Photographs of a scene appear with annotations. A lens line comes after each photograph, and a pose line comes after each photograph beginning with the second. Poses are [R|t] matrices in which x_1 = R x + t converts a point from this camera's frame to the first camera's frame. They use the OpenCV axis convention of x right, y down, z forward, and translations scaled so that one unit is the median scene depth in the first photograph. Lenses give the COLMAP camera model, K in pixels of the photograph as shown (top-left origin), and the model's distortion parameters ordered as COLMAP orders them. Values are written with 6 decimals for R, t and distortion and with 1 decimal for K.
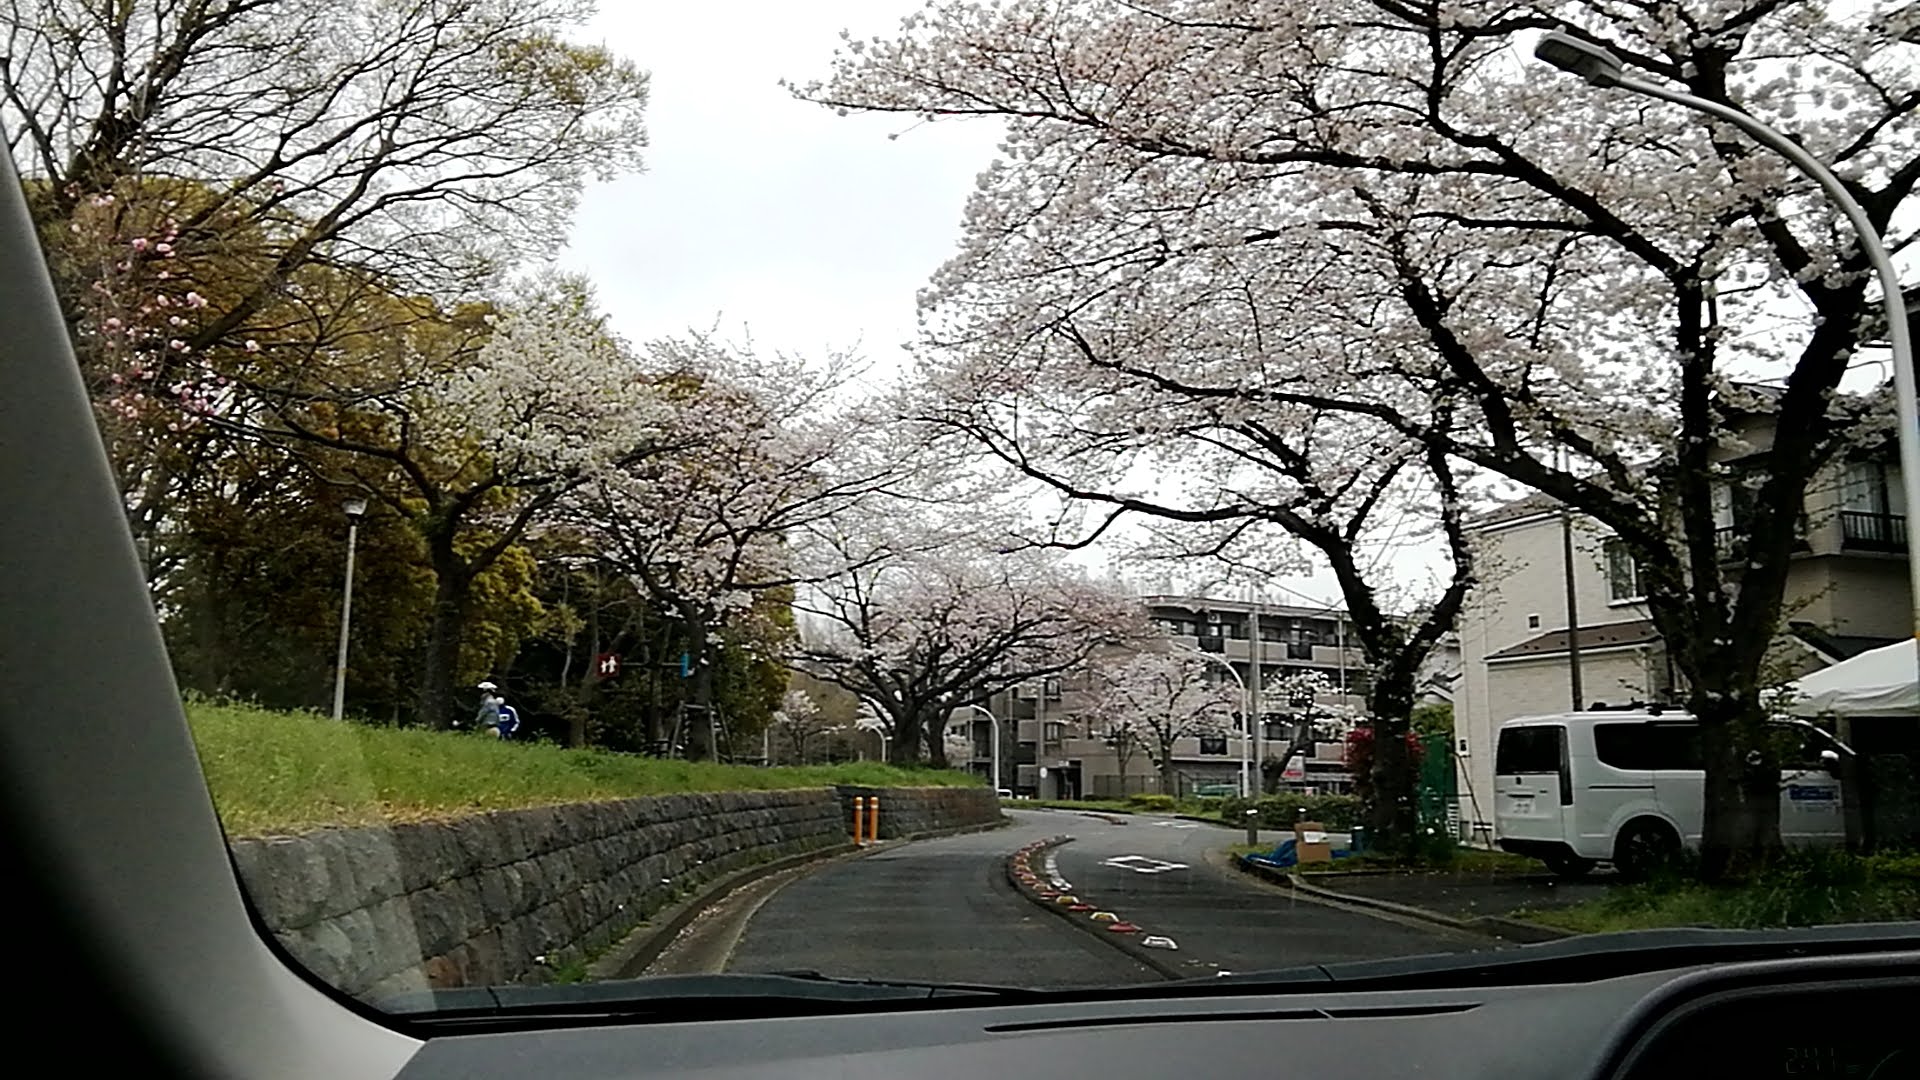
lens RADIAL K [[1487.0, 0, 960.0], [0, 1487.0, 540.0], [0, 0, 1]] dist [0.099640, -0.001279]
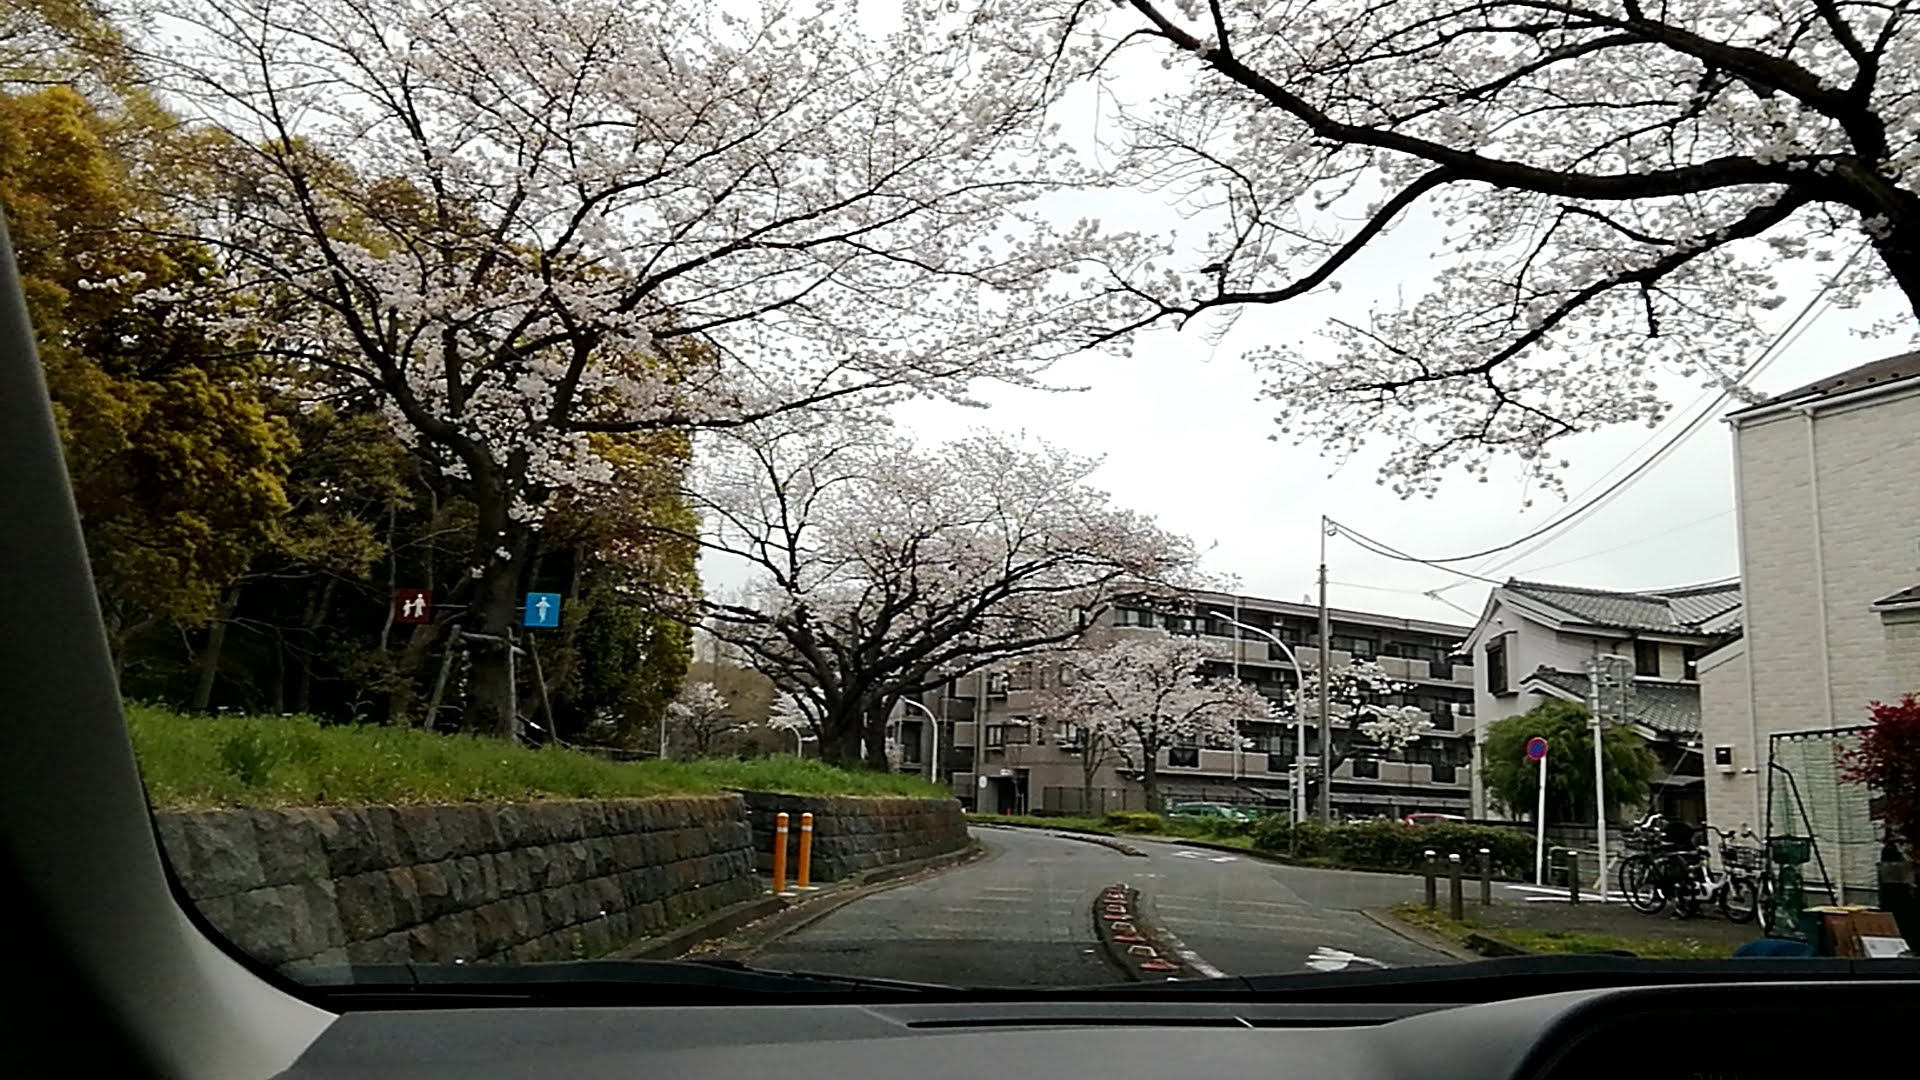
lens RADIAL K [[1487.0, 0, 960.0], [0, 1487.0, 540.0], [0, 0, 1]] dist [0.099640, -0.001279]
pose [[0.997834, 0.037046, 0.054362, -0.018222], [-0.036717, 0.999301, -0.007028, 0.035885], [-0.054584, 0.005017, 0.998497, 0.219179]]
